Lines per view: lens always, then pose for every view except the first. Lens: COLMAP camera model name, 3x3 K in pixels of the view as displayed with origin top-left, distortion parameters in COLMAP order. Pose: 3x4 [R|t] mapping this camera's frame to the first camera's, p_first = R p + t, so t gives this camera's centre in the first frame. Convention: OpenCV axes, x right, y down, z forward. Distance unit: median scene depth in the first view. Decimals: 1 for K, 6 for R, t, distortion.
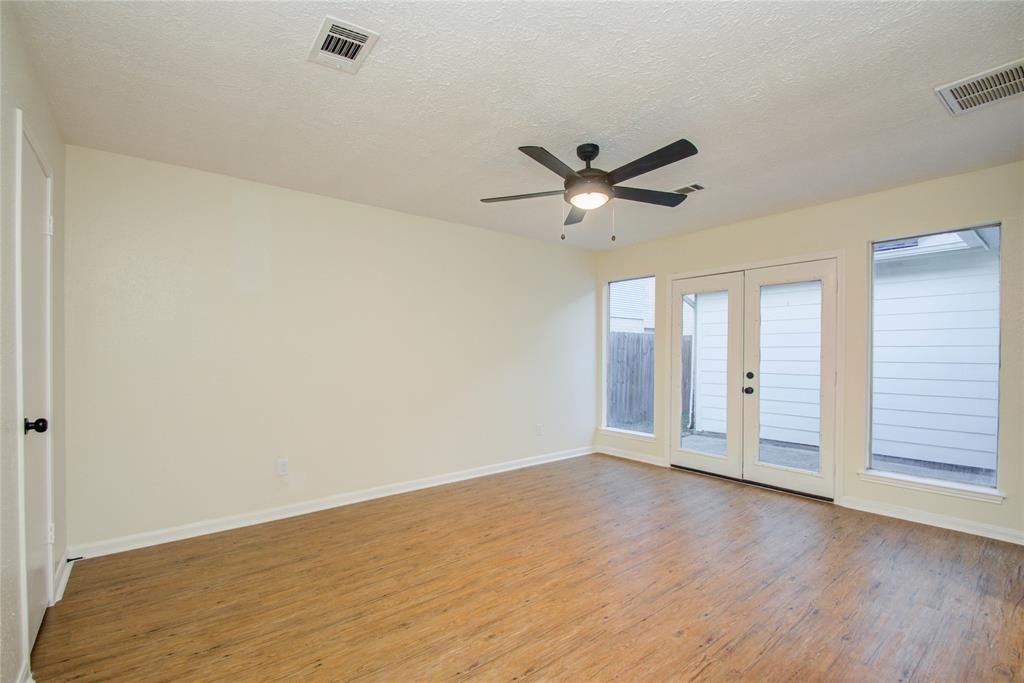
lens RADIAL K [[458.8, 0, 512.2], [0, 458.8, 349.7], [0, 0, 1]] dist [-0.003063, -0.001426]
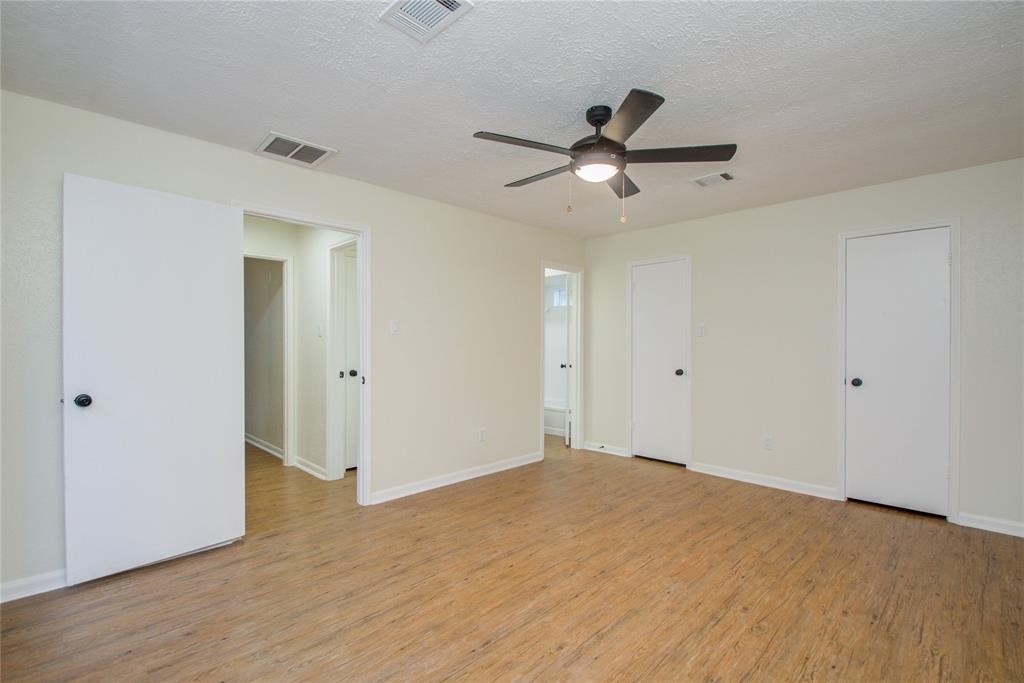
lens RADIAL K [[458.8, 0, 512.7], [0, 458.8, 344.1], [0, 0, 1]] dist [-0.003063, -0.001426]
pose [[-0.995297, -0.002972, -0.096830, 0.456573], [-0.003134, 0.999994, 0.001522, 0.001214], [0.096825, 0.001819, -0.995300, 2.062983]]
